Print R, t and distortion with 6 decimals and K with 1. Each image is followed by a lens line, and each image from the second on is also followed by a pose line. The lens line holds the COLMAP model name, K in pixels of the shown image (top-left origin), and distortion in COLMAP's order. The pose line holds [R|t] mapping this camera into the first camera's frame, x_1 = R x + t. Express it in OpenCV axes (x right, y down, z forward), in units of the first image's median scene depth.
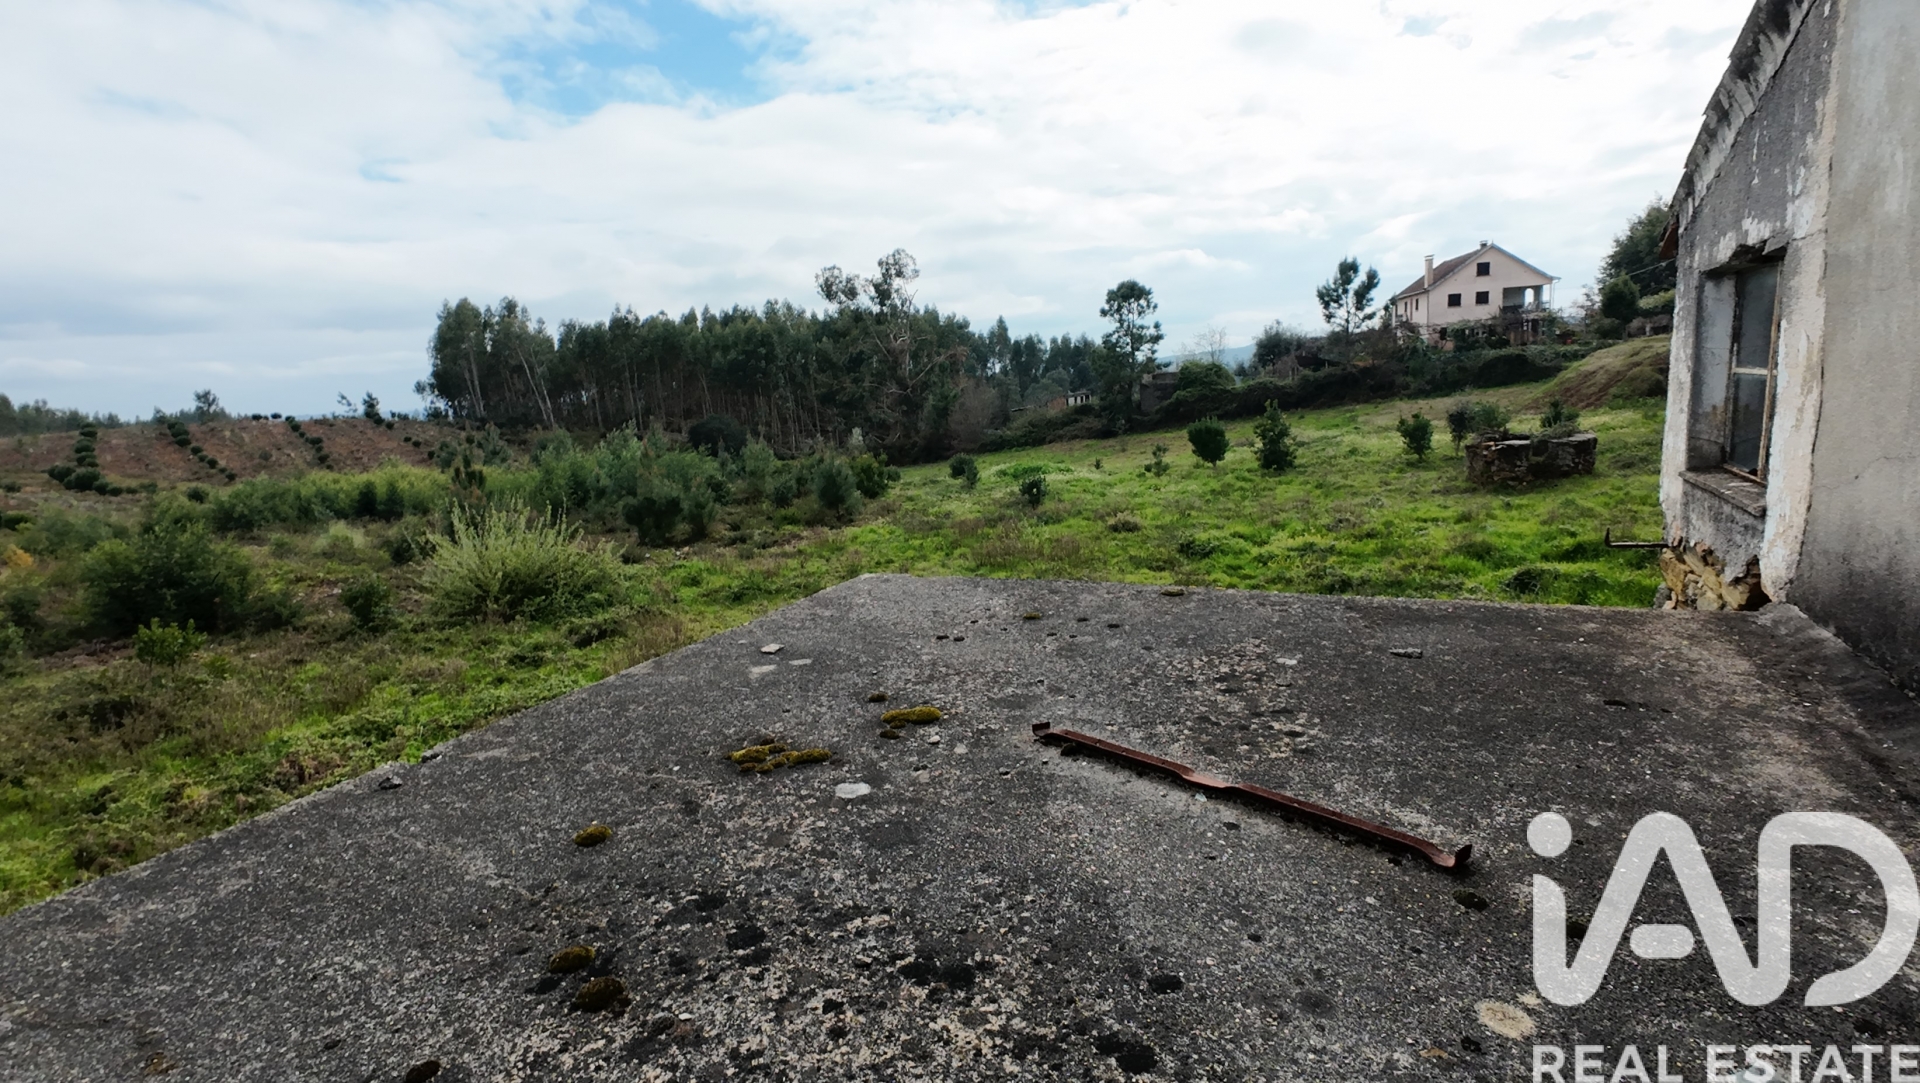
lens RADIAL K [[914.3, 0, 965.7], [0, 914.3, 547.8], [0, 0, 1]] dist [-0.003980, 0.004141]
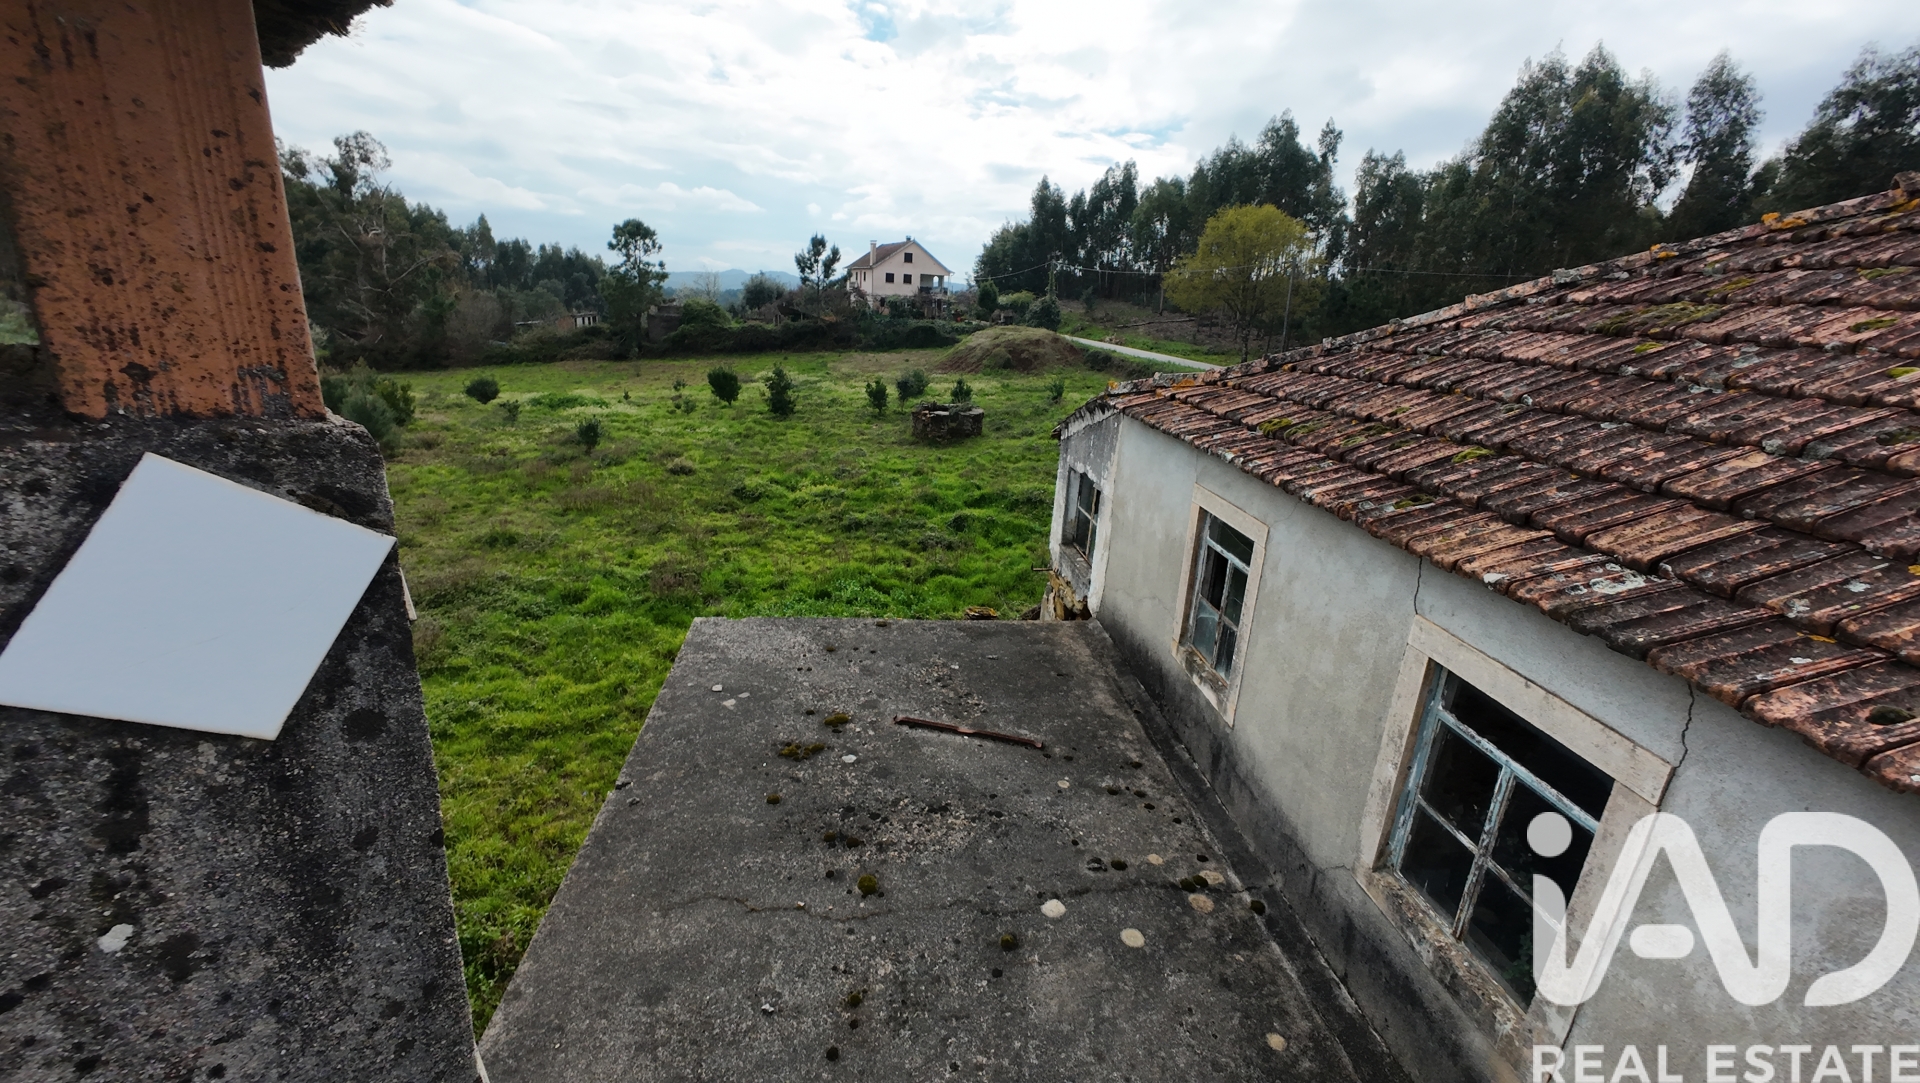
lens RADIAL K [[753.3, 0, 959.3], [0, 753.3, 536.1], [0, 0, 1]] dist [0.003737, 0.001195]
pose [[0.827898, -0.054778, 0.558197, -0.033917], [-0.012550, 0.993161, 0.116077, -0.020666], [-0.560738, -0.103105, 0.821549, -0.030041]]
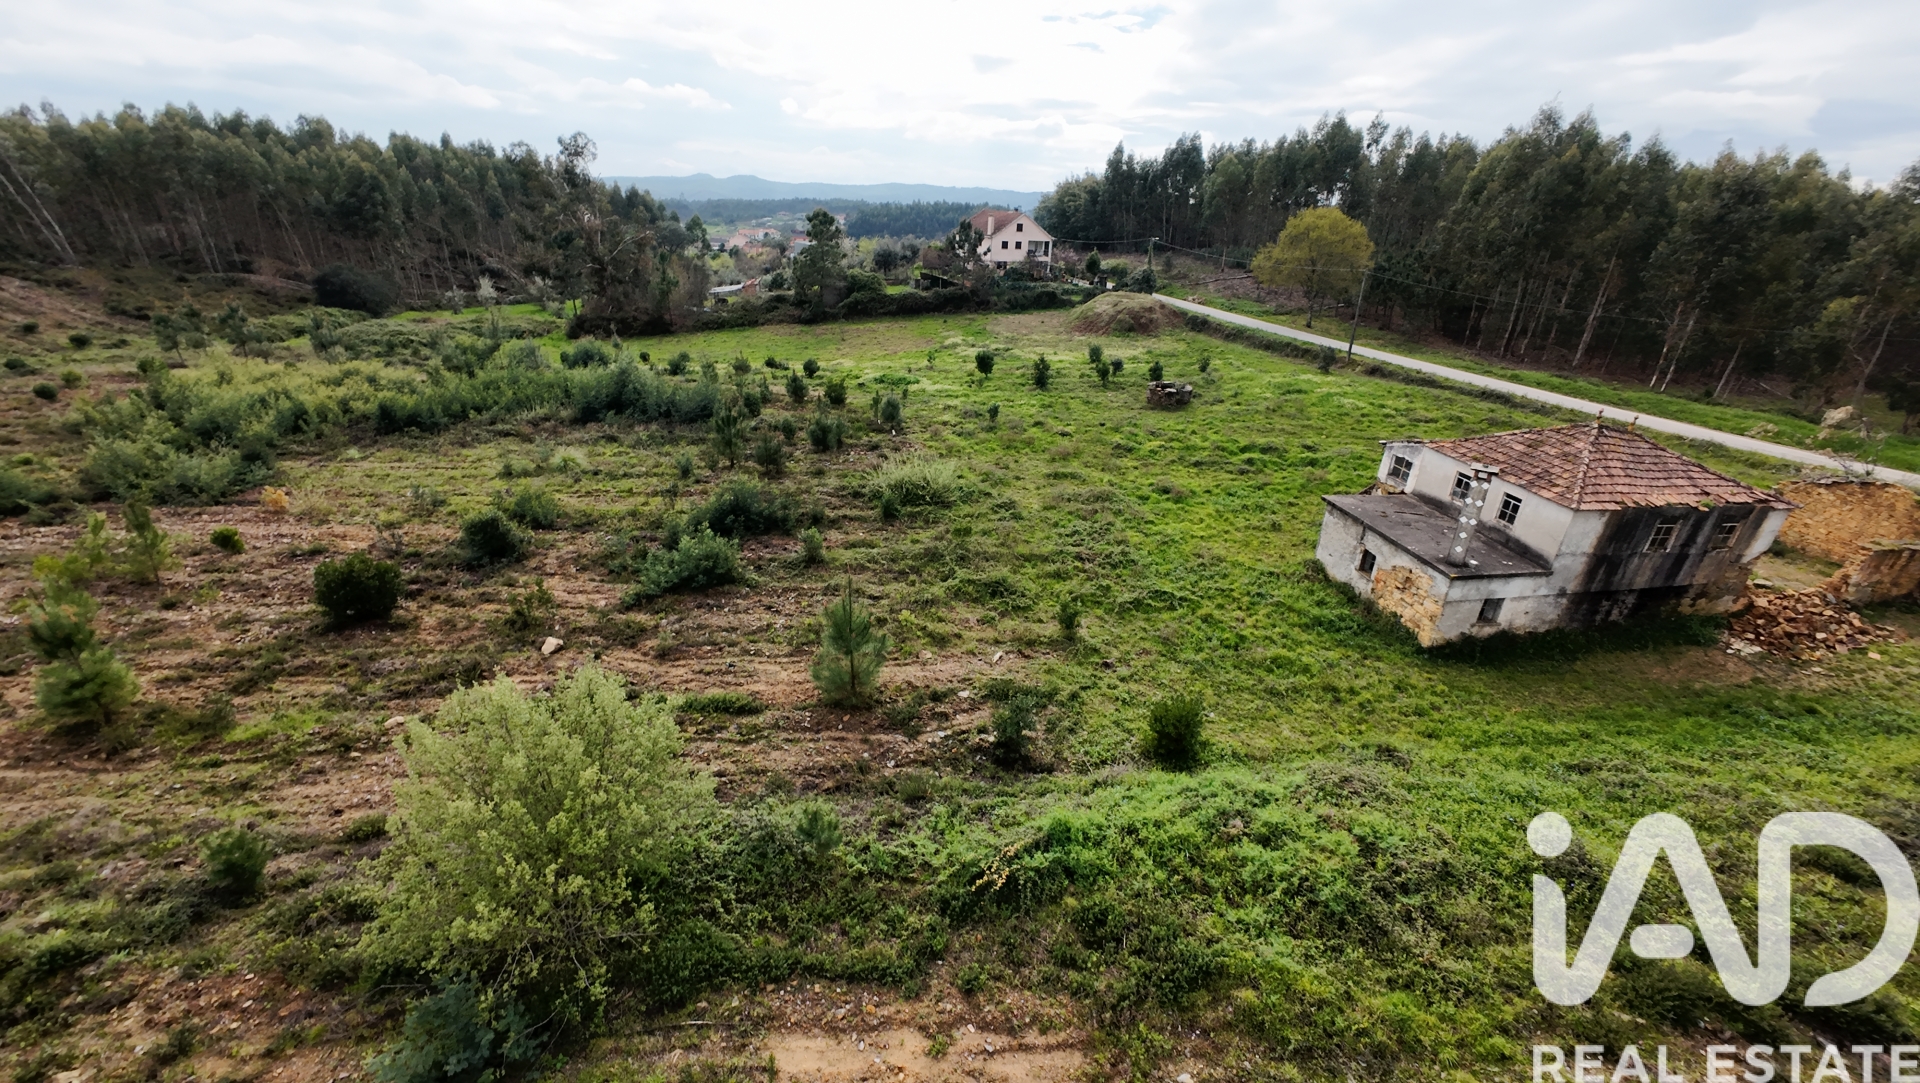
lens RADIAL K [[753.3, 0, 966.0], [0, 753.3, 540.4], [0, 0, 1]] dist [0.003737, 0.001195]
pose [[0.810311, -0.138646, 0.569362, -0.414236], [0.003953, 0.972879, 0.231281, -0.072133], [-0.585987, -0.185159, 0.788883, -0.151889]]
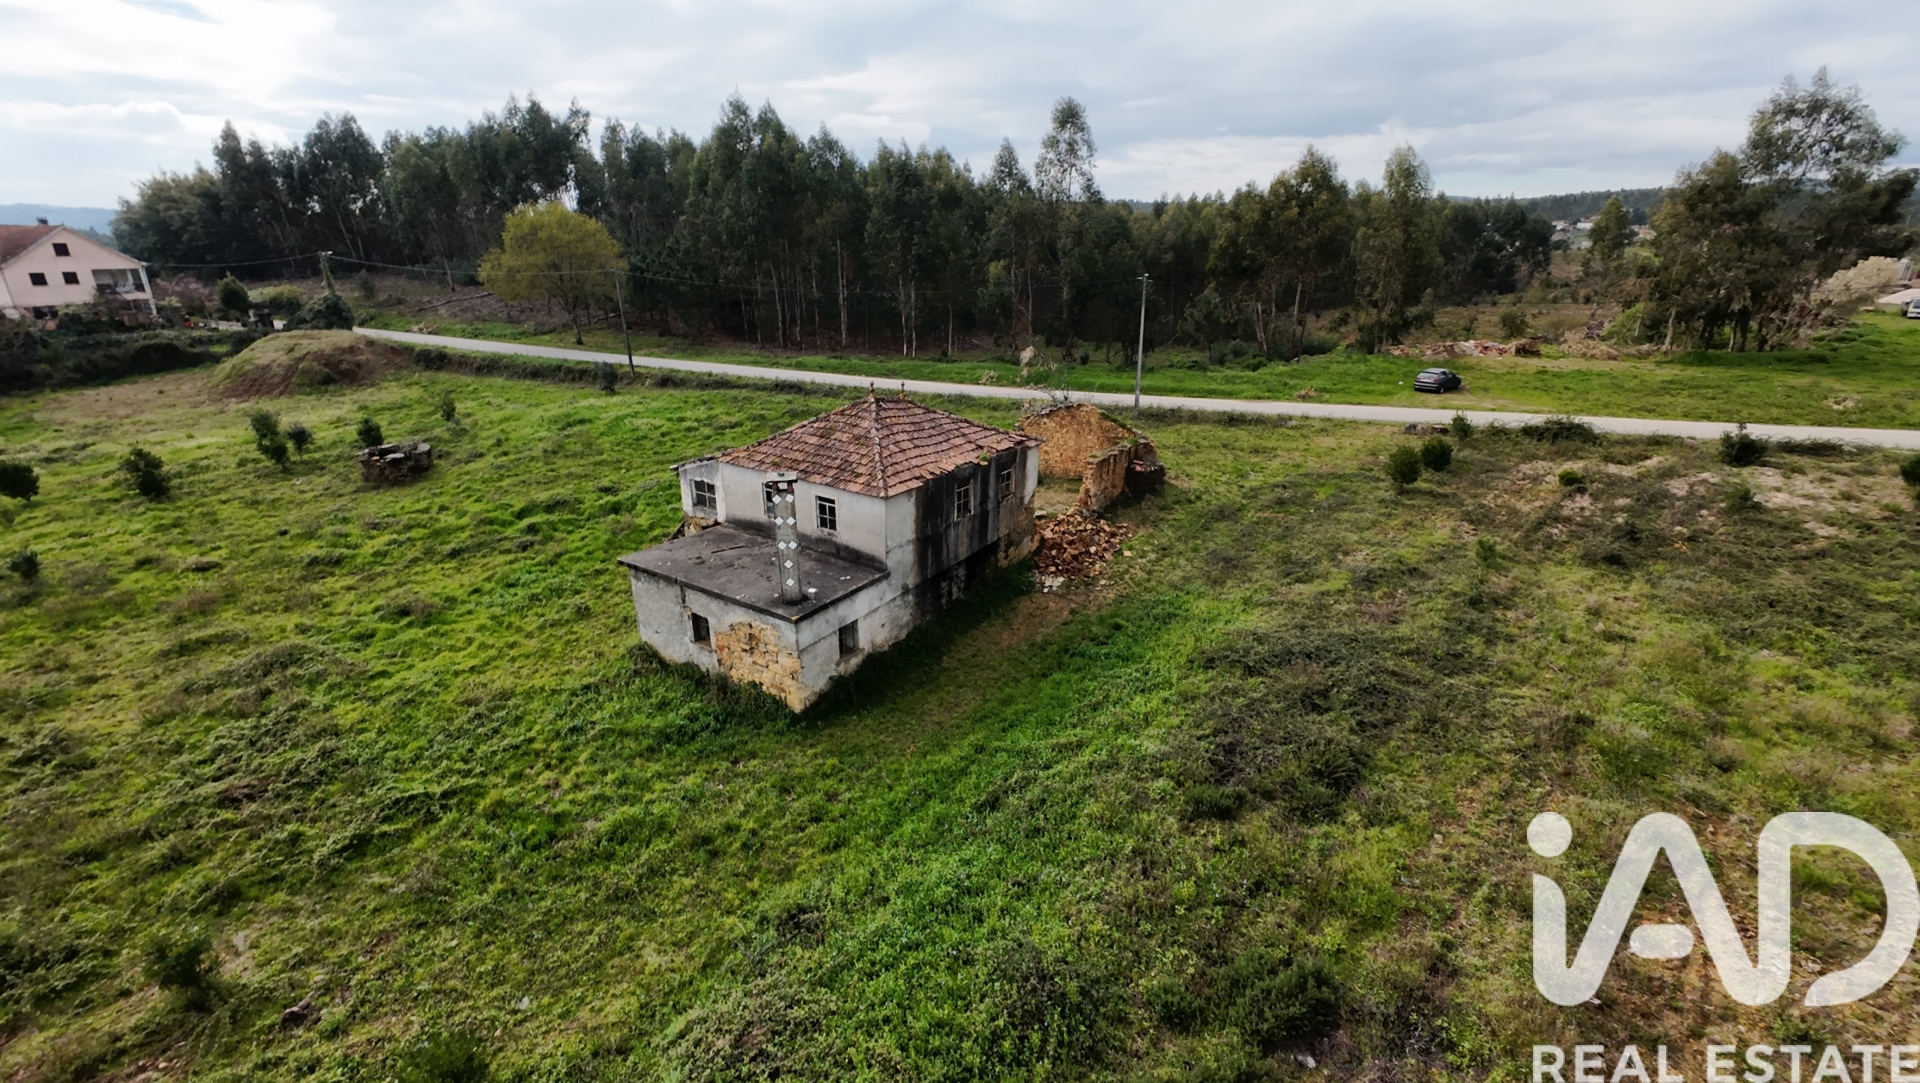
lens RADIAL K [[855.6, 0, 964.3], [0, 855.6, 536.5], [0, 0, 1]] dist [0.003646, 0.000693]
pose [[0.144827, -0.263825, 0.953636, -0.314432], [0.166229, 0.956586, 0.239397, -0.065876], [-0.975394, 0.123851, 0.182395, -0.130844]]
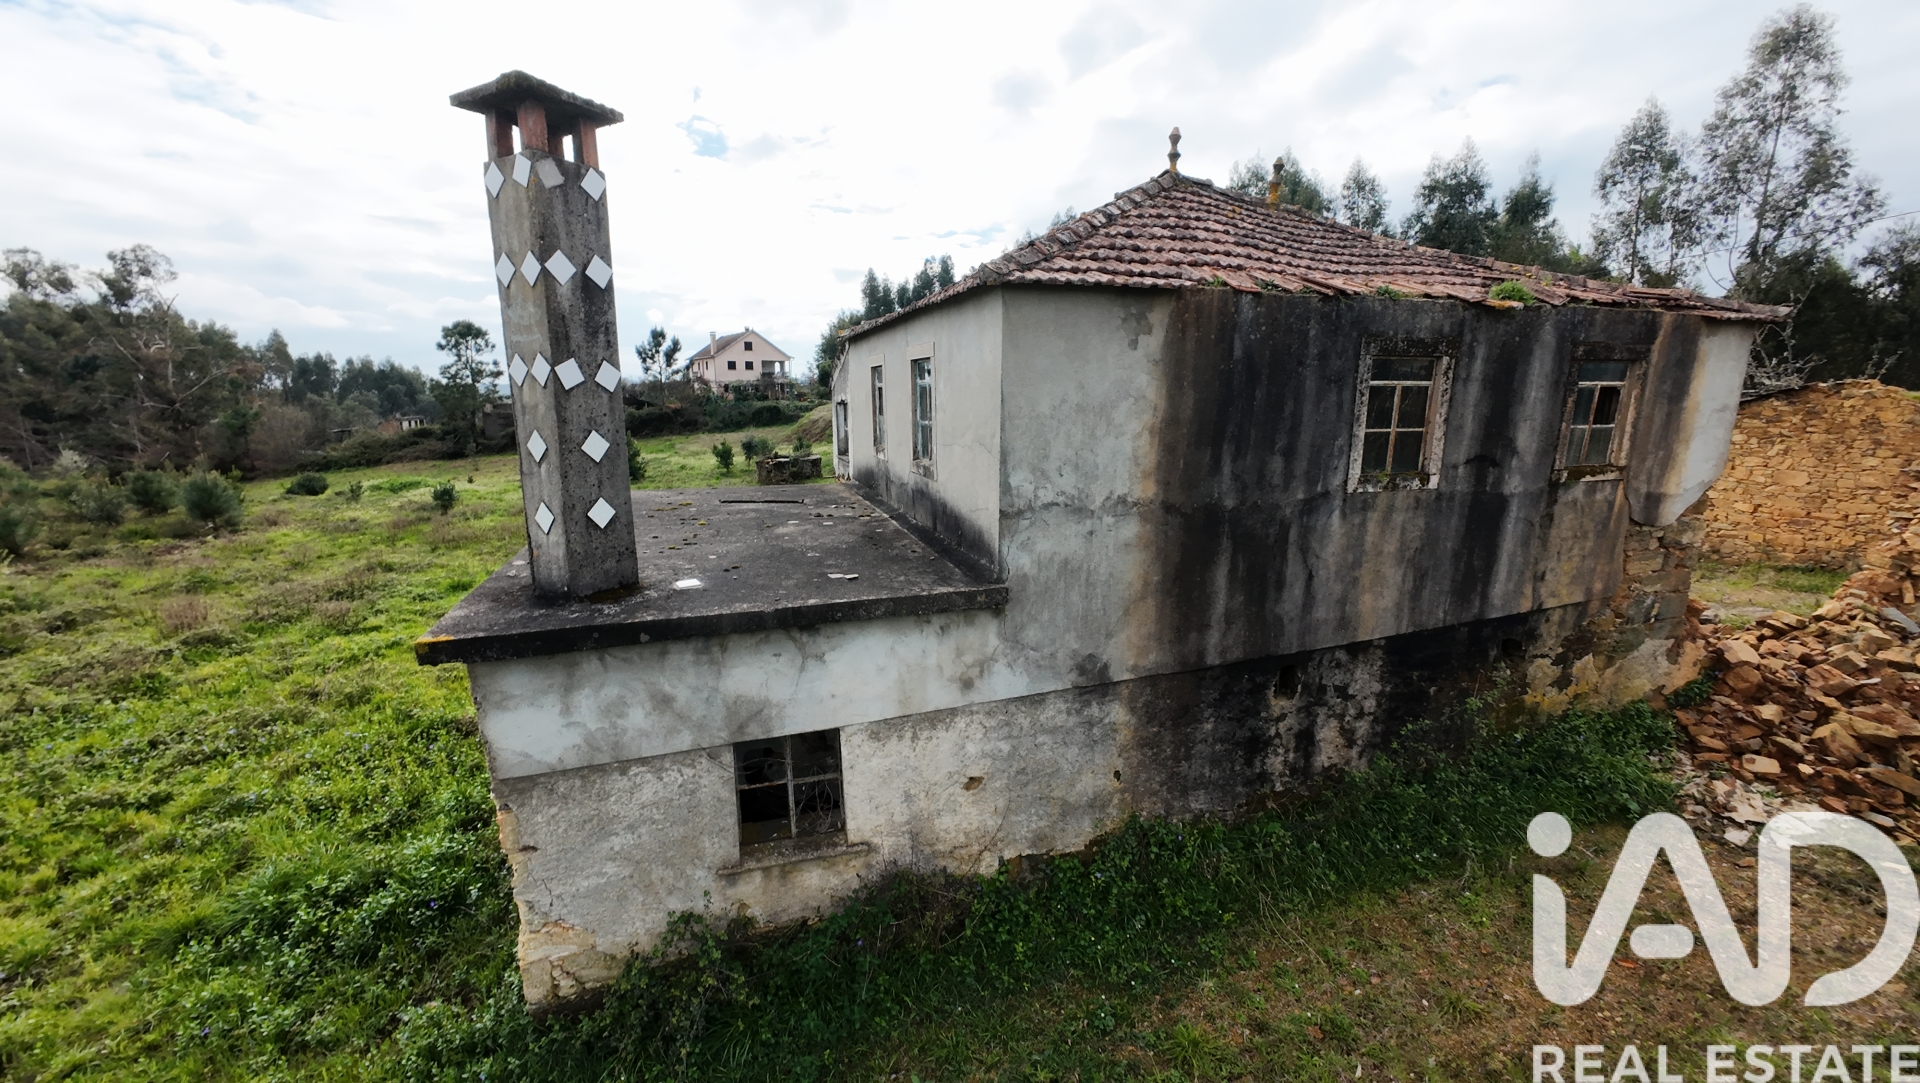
lens RADIAL K [[753.3, 0, 957.0], [0, 753.3, 541.5], [0, 0, 1]] dist [0.003737, 0.001195]
pose [[0.714221, -0.068103, 0.696599, -0.062323], [0.079485, 0.996709, 0.015948, 0.015778], [-0.695392, 0.043979, 0.717284, -0.093158]]
